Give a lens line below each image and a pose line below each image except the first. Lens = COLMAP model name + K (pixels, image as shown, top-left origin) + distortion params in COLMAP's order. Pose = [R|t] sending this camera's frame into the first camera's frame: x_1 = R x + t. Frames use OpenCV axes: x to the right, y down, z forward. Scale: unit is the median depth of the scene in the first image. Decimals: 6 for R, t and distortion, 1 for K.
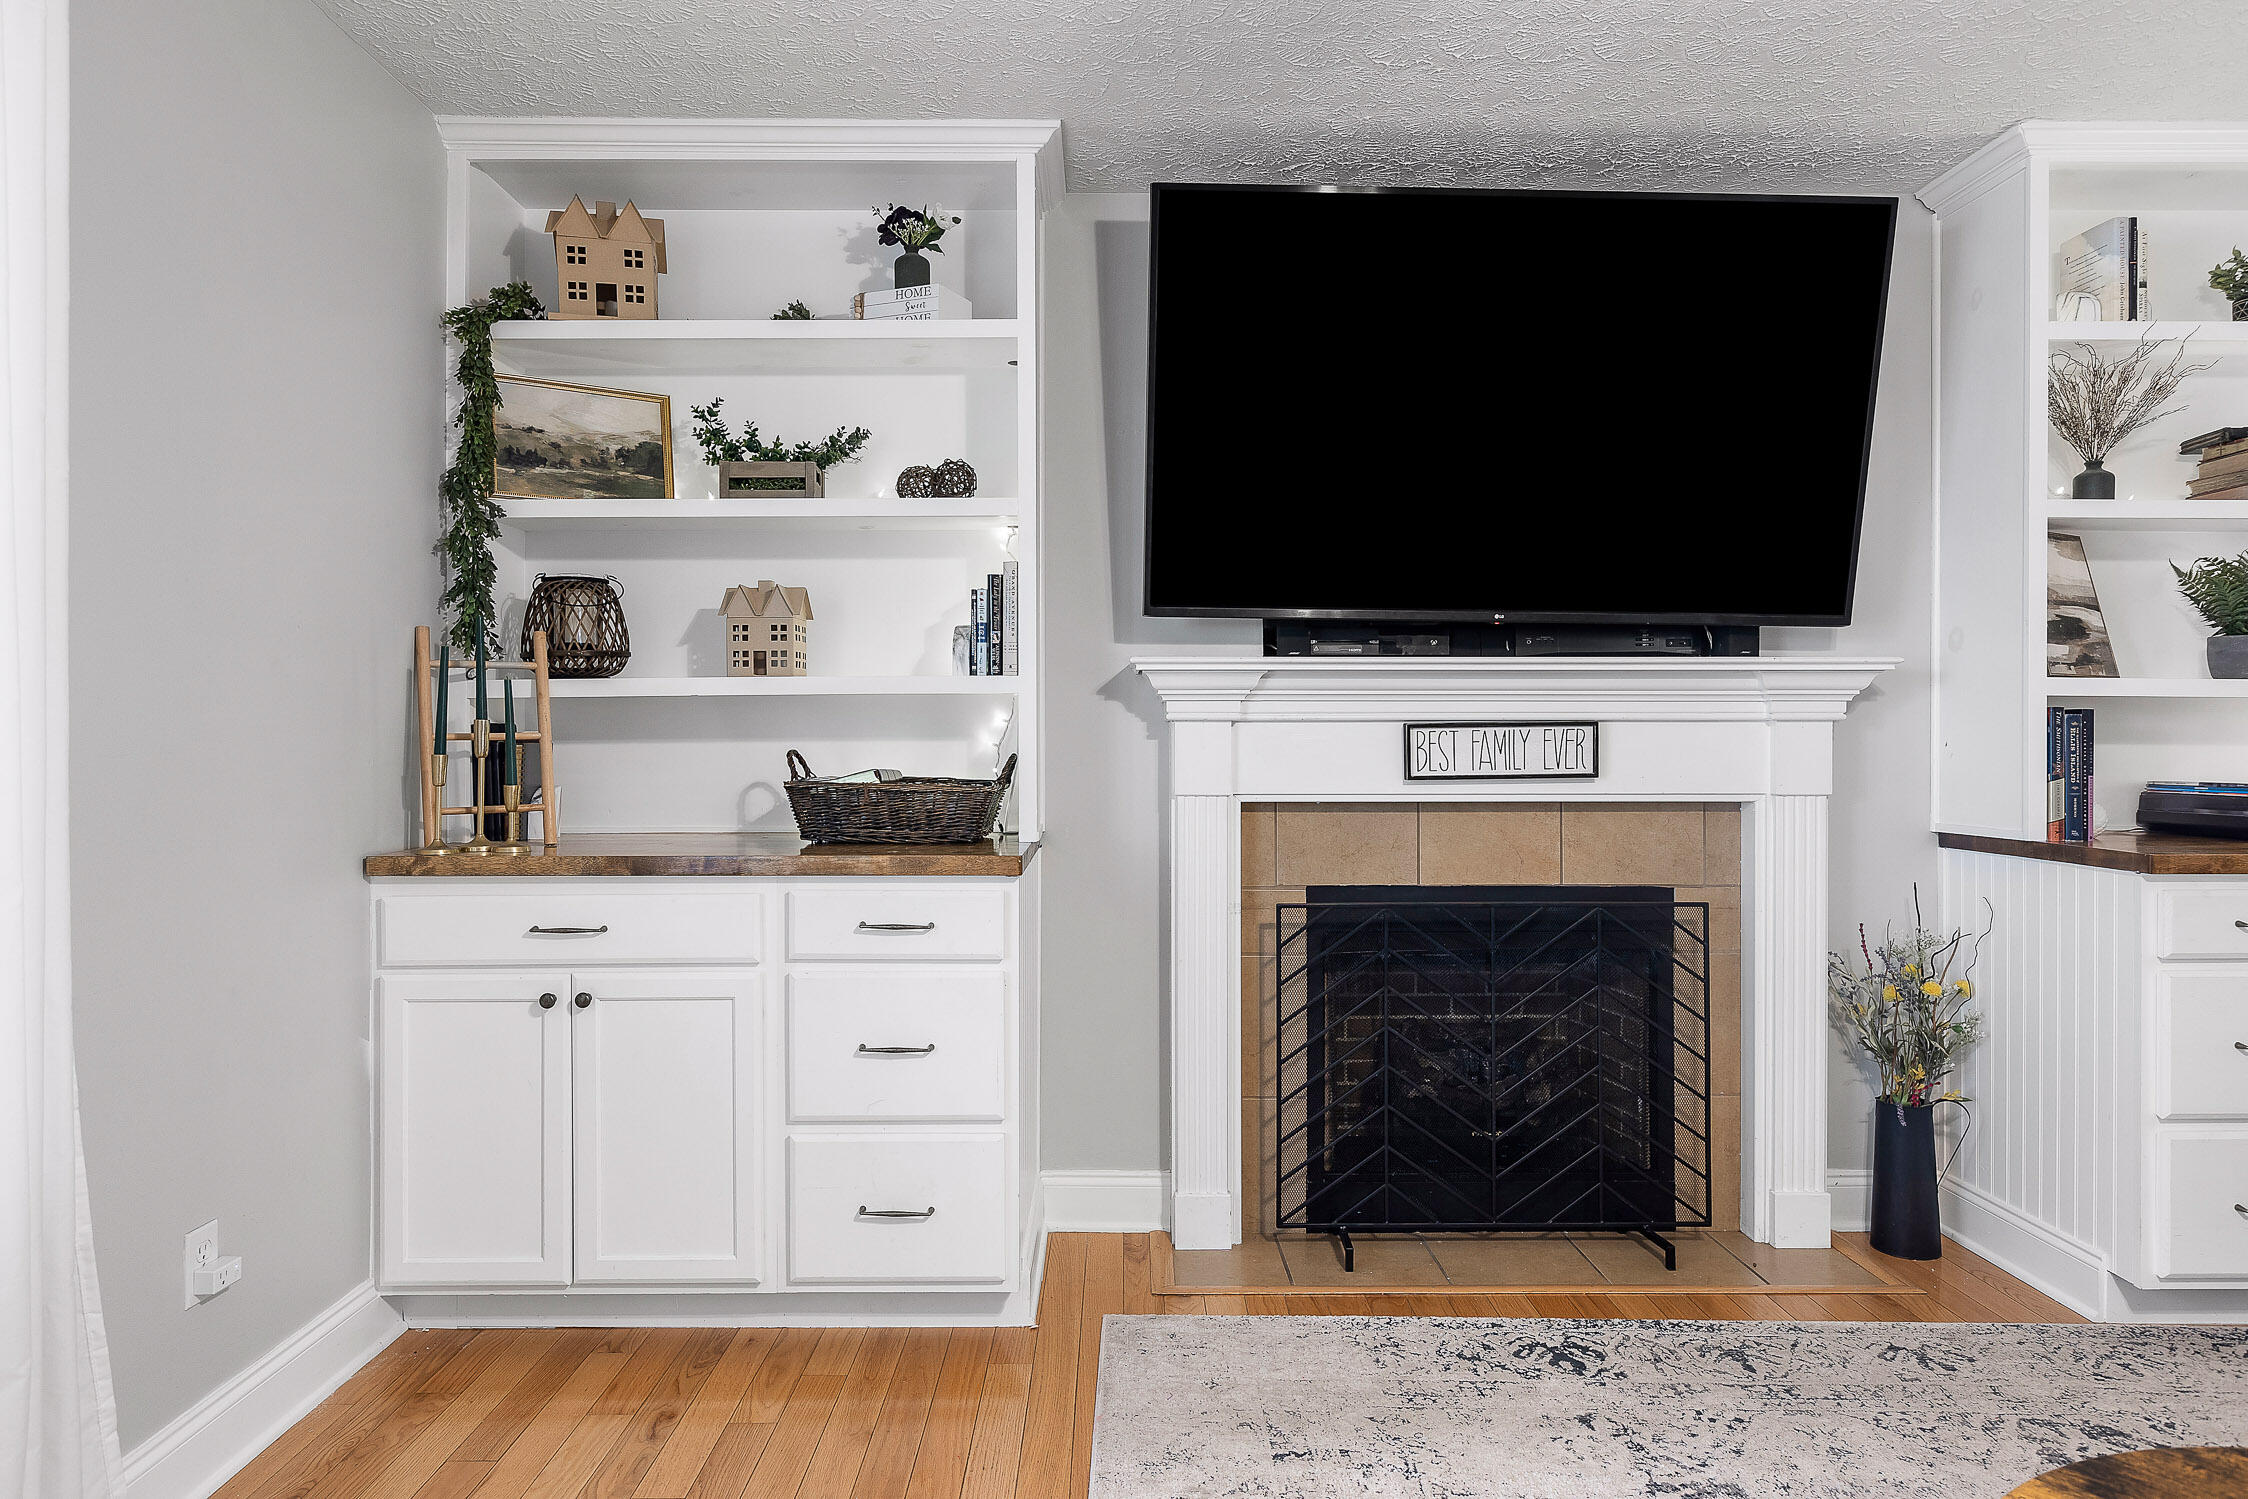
lens RADIAL K [[1300.2, 0, 1117.0], [0, 1300.2, 739.2], [0, 0, 1]] dist [-0.003657, 0.000019]
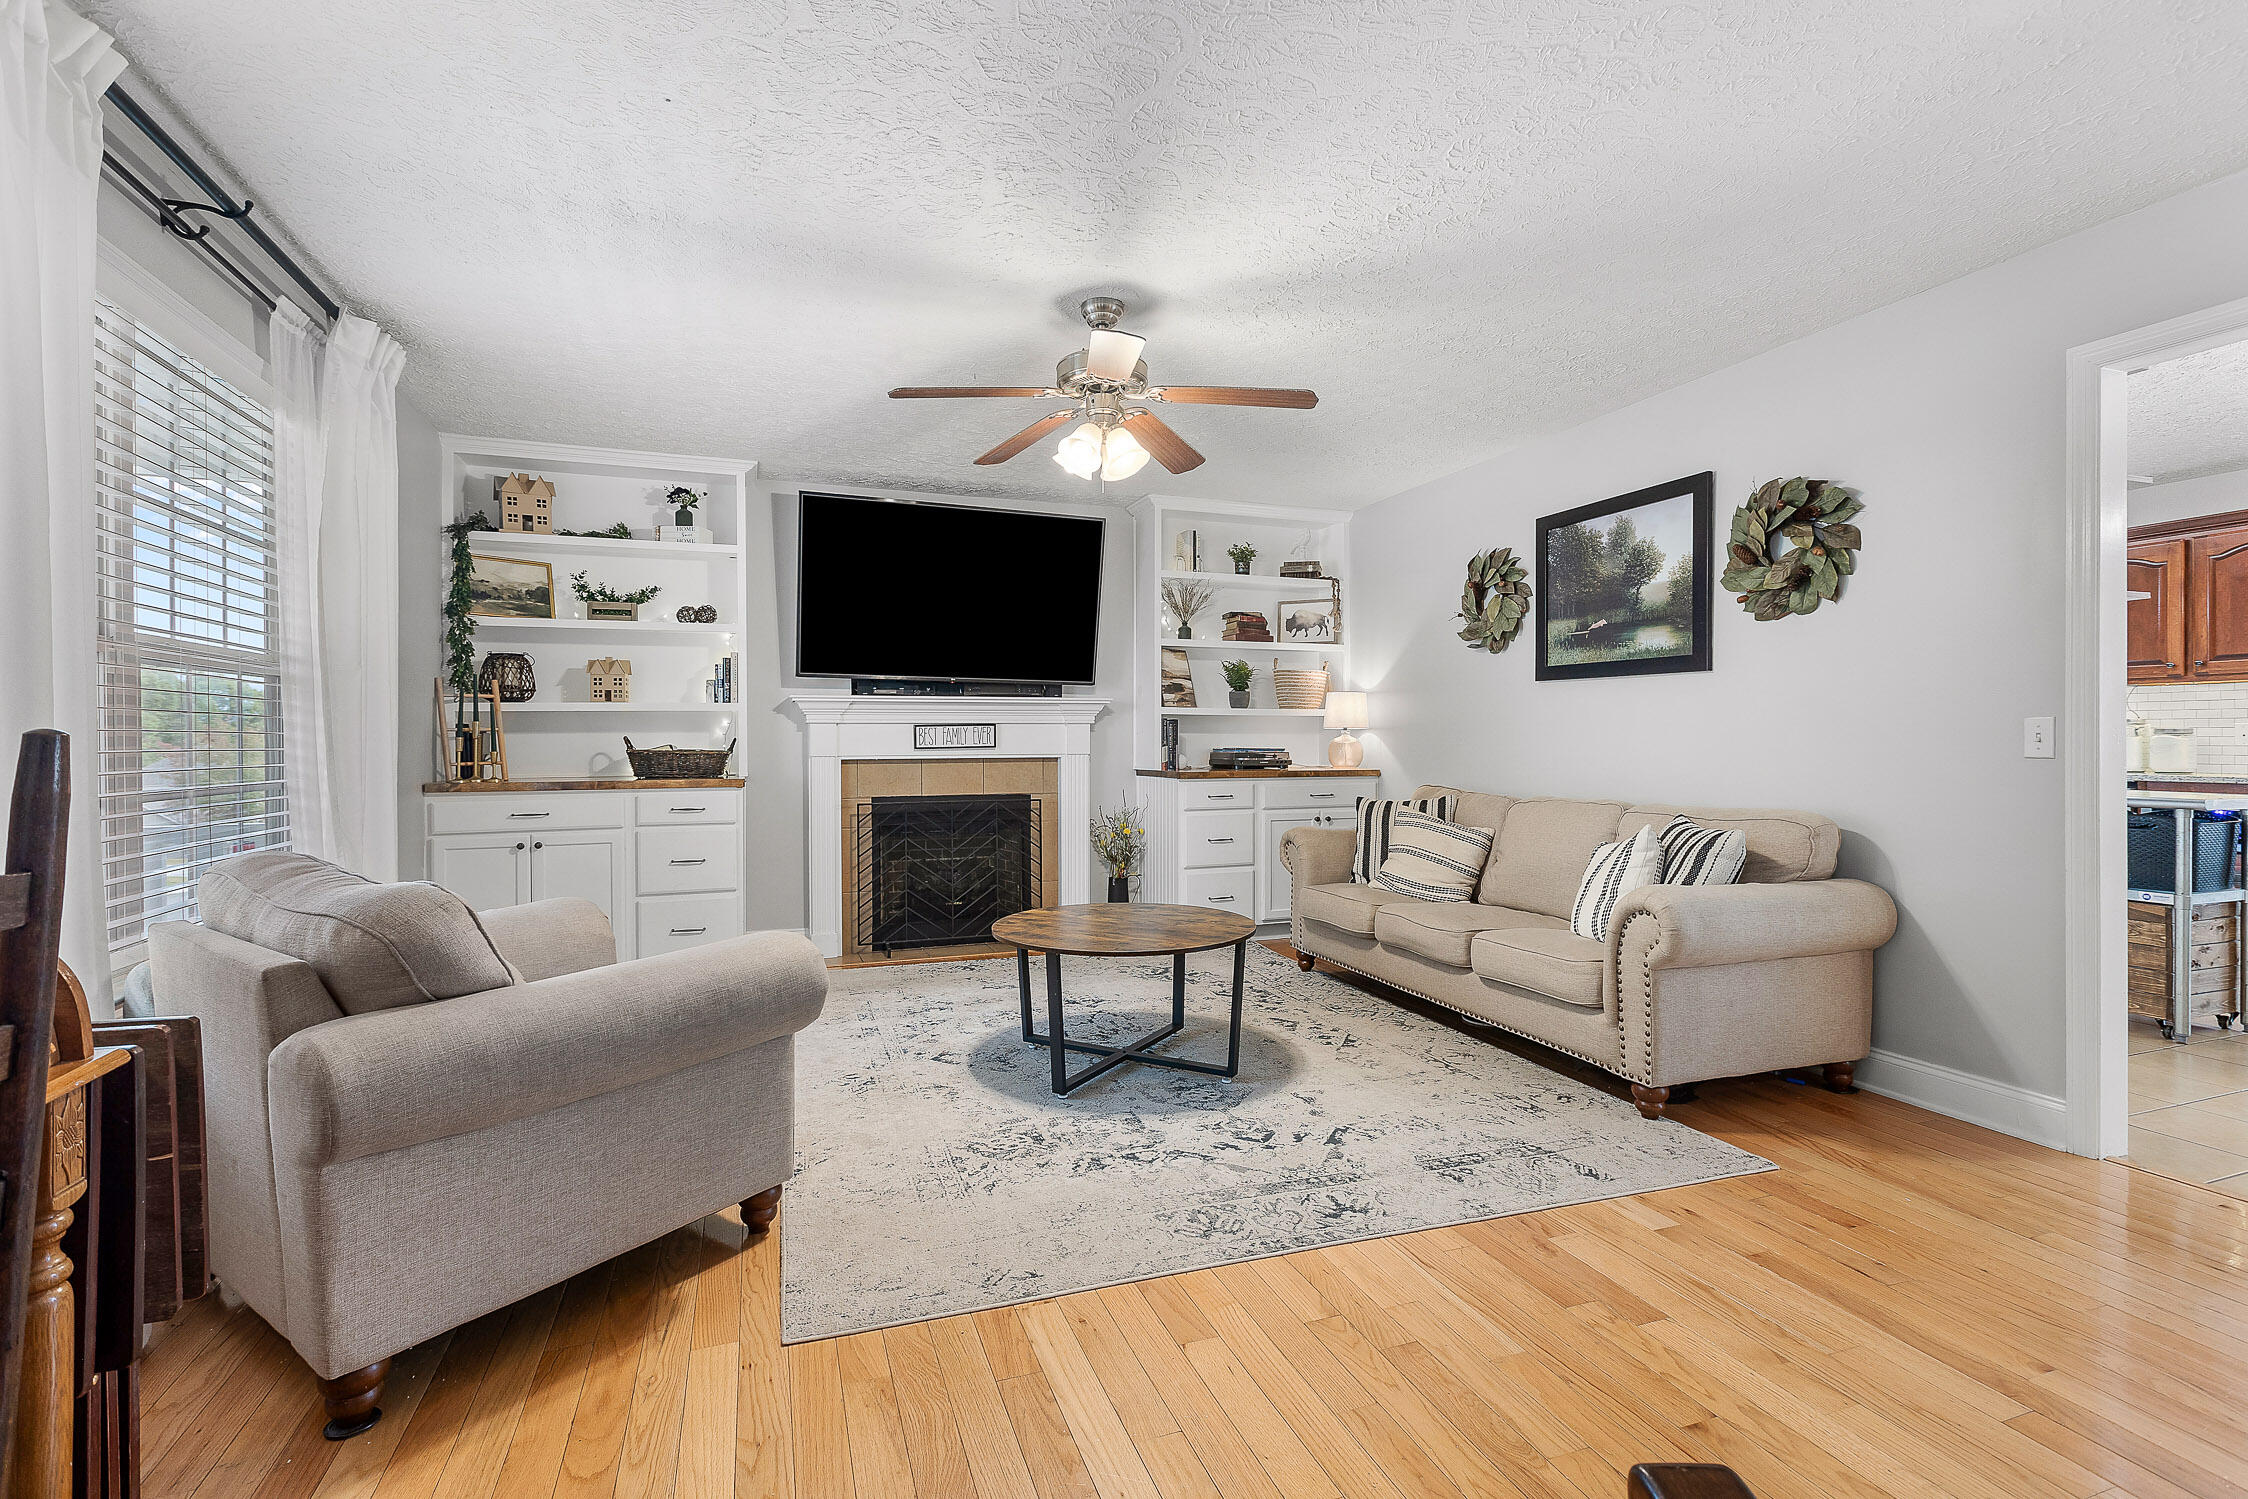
lens RADIAL K [[1012.4, 0, 1120.0], [0, 1012.4, 742.0], [0, 0, 1]] dist [0.001007, -0.000600]
pose [[0.941537, -0.004015, 0.336884, -0.042274], [0.003695, 0.999992, 0.001592, 0.017915], [-0.336888, -0.000254, 0.941545, -0.850808]]
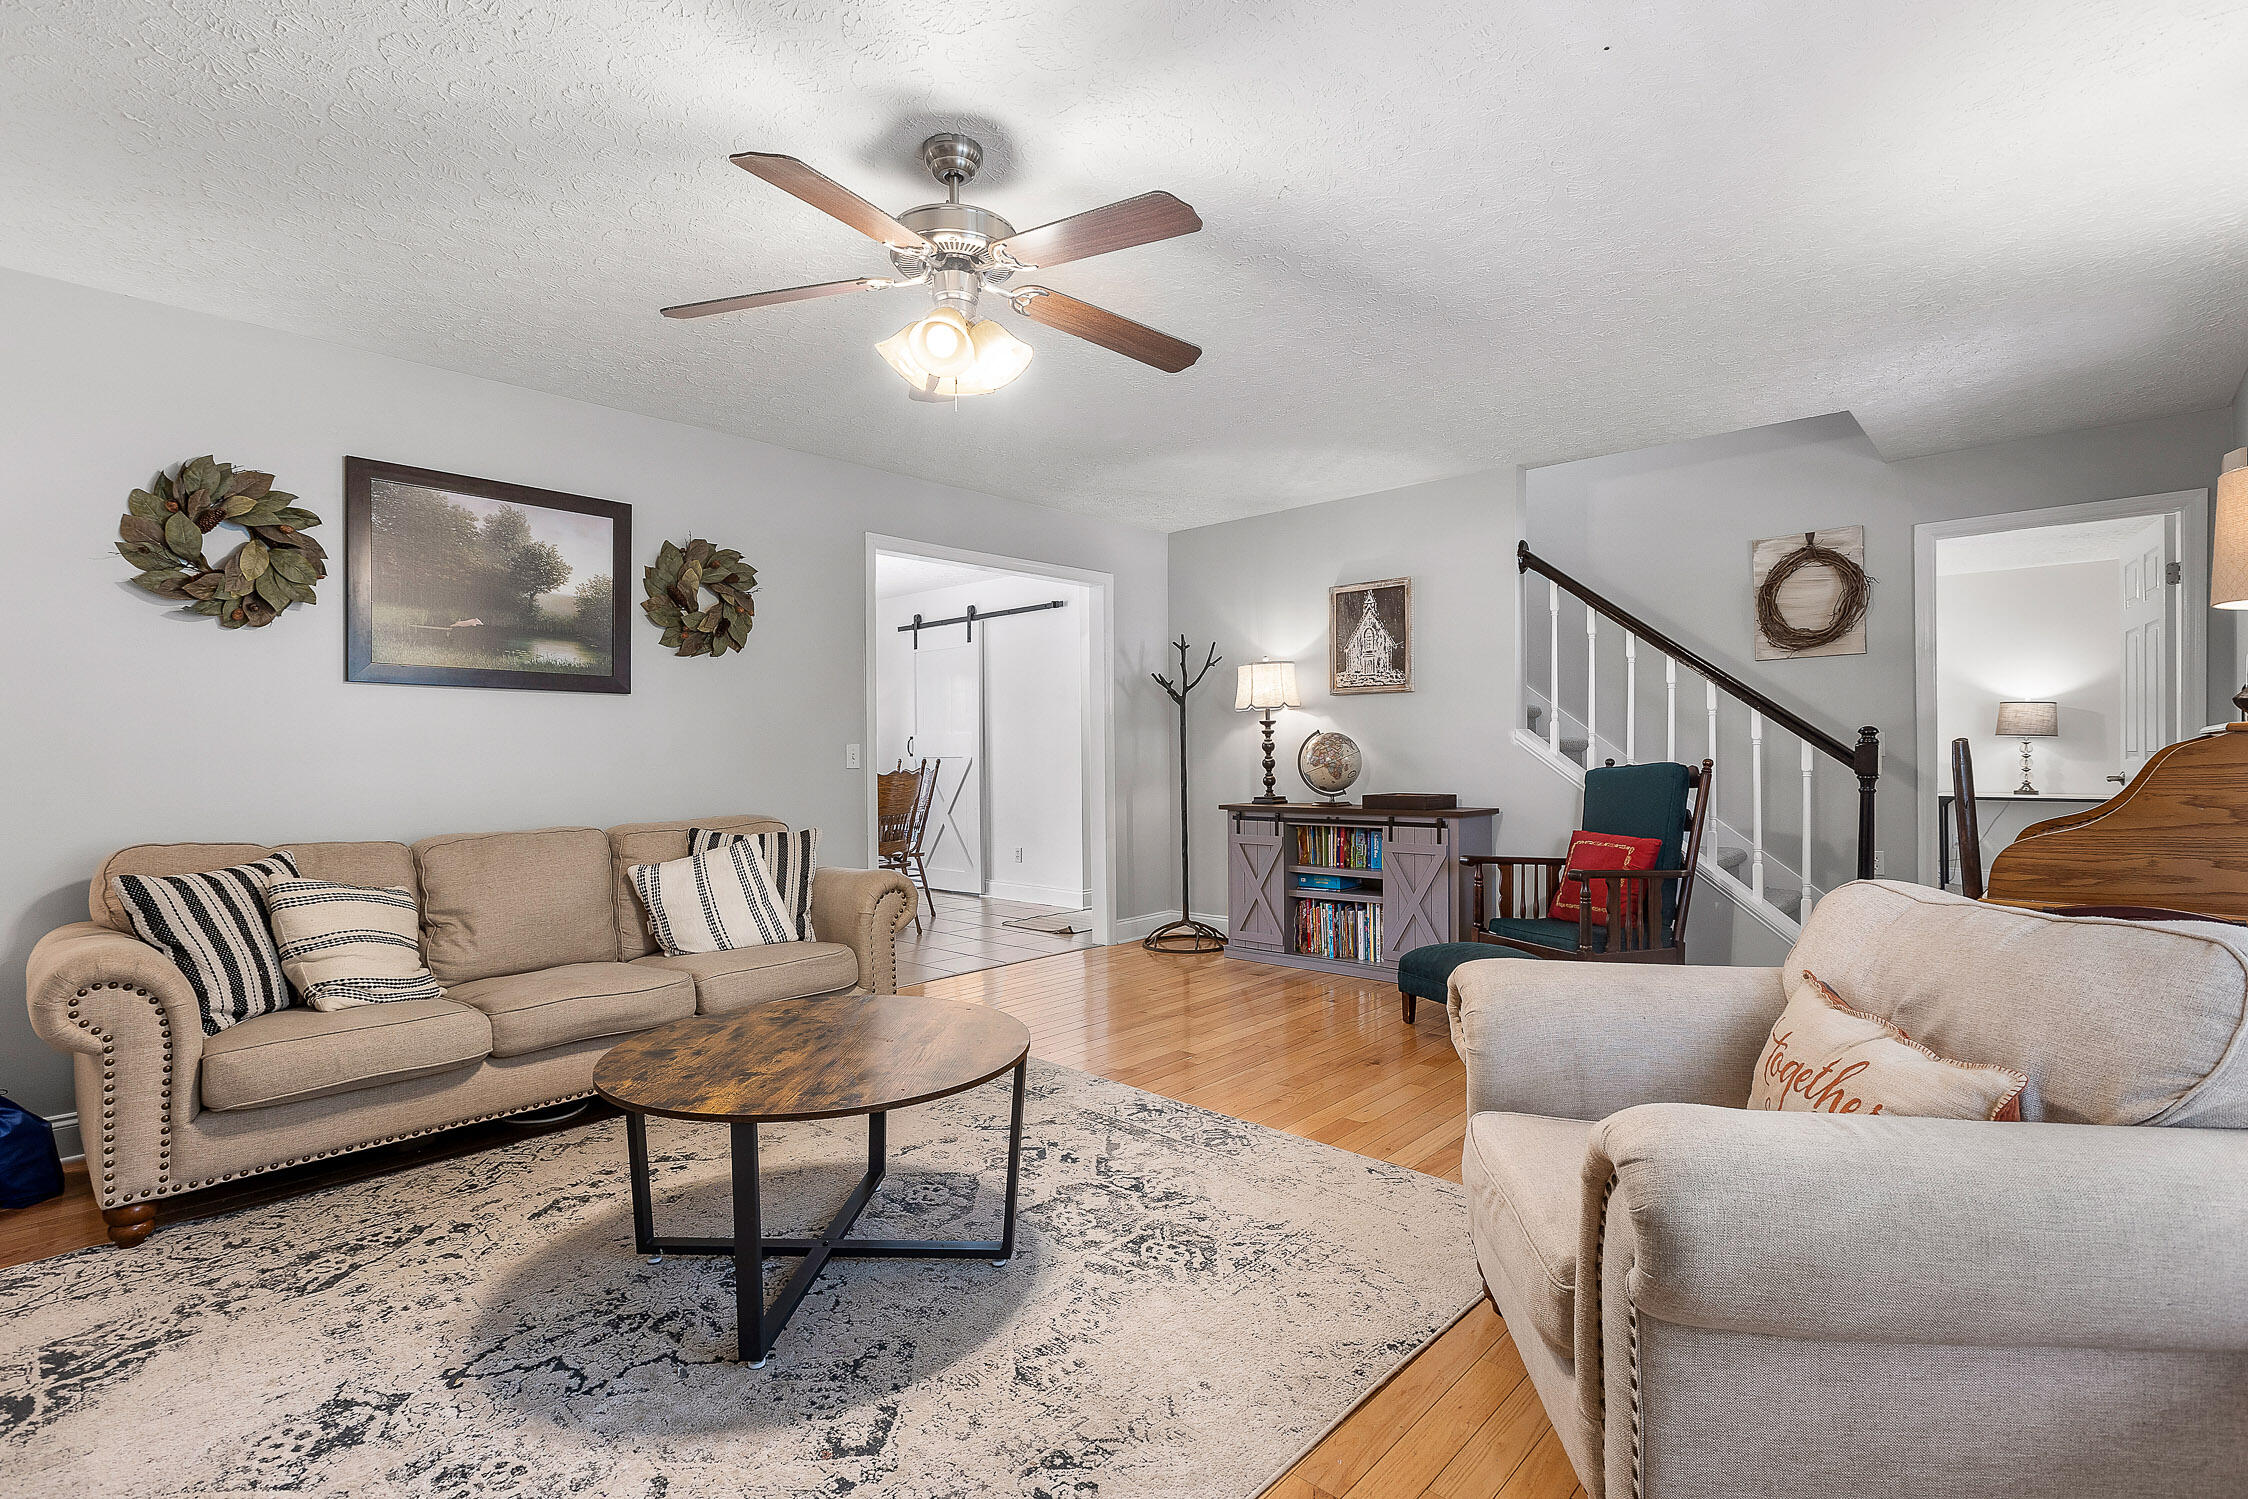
lens RADIAL K [[1037.8, 0, 1132.3], [0, 1037.8, 752.8], [0, 0, 1]] dist [0.001974, 0.000997]
pose [[-0.738512, 0.007411, 0.674199, -0.338433], [0.009575, 0.999954, -0.000503, 0.017647], [-0.674172, 0.006084, -0.738549, 0.695827]]
